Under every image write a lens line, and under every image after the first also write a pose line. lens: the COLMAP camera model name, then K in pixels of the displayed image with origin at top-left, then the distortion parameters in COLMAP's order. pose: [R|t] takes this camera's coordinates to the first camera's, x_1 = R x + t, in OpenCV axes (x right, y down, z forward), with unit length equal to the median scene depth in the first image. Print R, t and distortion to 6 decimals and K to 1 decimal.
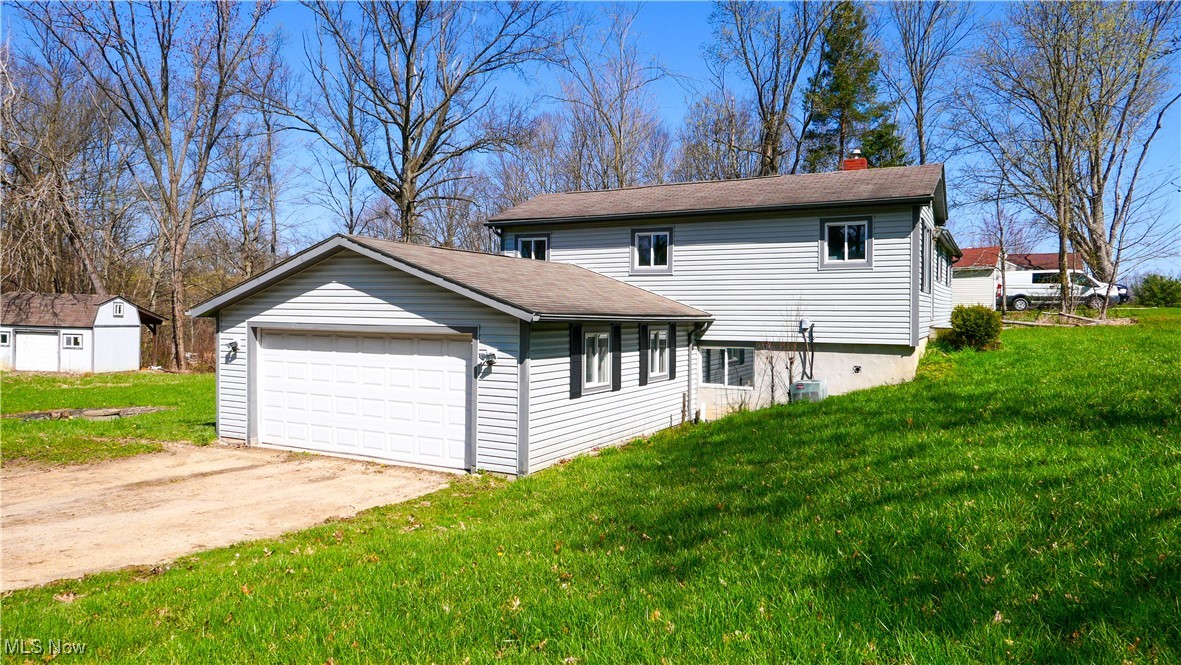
lens RADIAL K [[780.8, 0, 587.9], [0, 780.8, 334.8], [0, 0, 1]] dist [-0.006718, -0.000393]
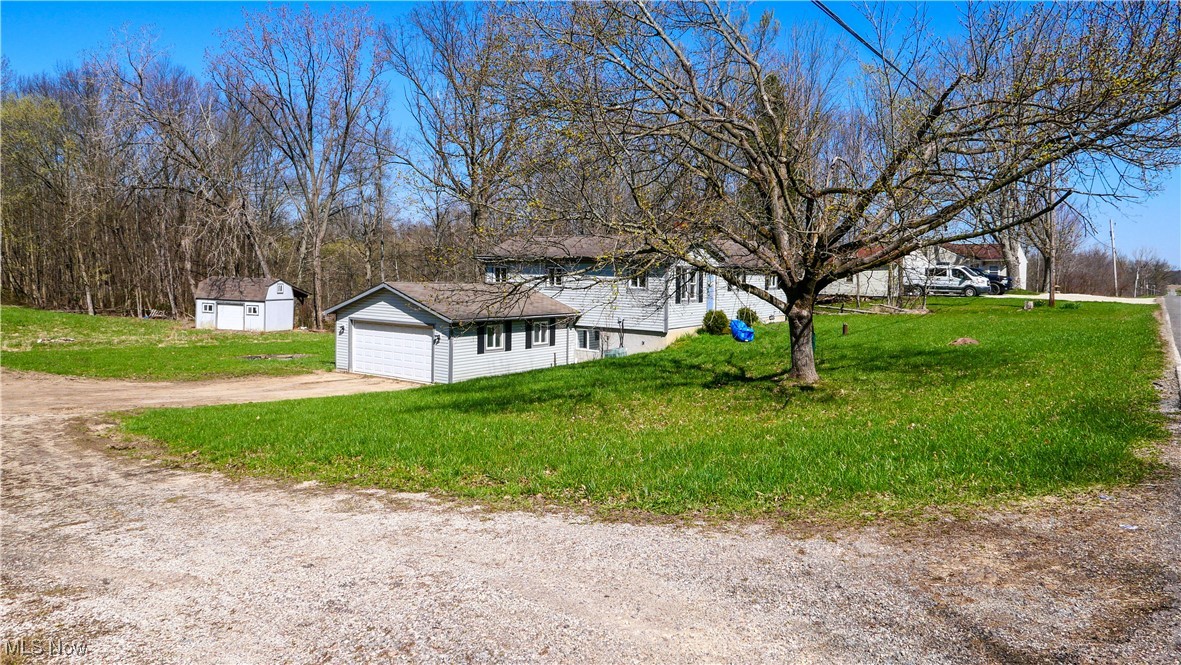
lens RADIAL K [[780.8, 0, 575.9], [0, 780.8, 297.1], [0, 0, 1]] dist [-0.006718, -0.000393]
pose [[0.986732, 0.010434, -0.162021, 0.205475], [-0.009535, 0.999935, 0.006326, -0.033648], [0.162077, -0.004698, 0.986767, -0.398291]]
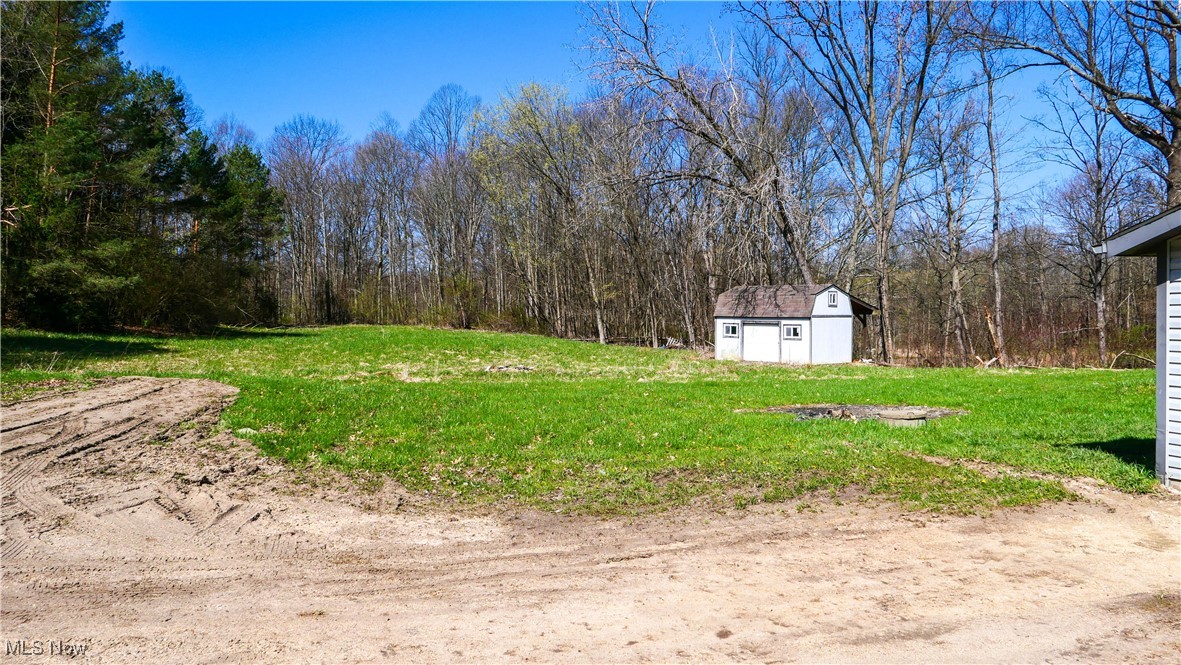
lens RADIAL K [[780.8, 0, 583.4], [0, 780.8, 333.6], [0, 0, 1]] dist [-0.006718, -0.000393]
pose [[0.691325, -0.005490, -0.722523, -0.131314], [0.006233, 0.999979, -0.001634, 0.010484], [0.722517, -0.003374, 0.691345, 0.124104]]
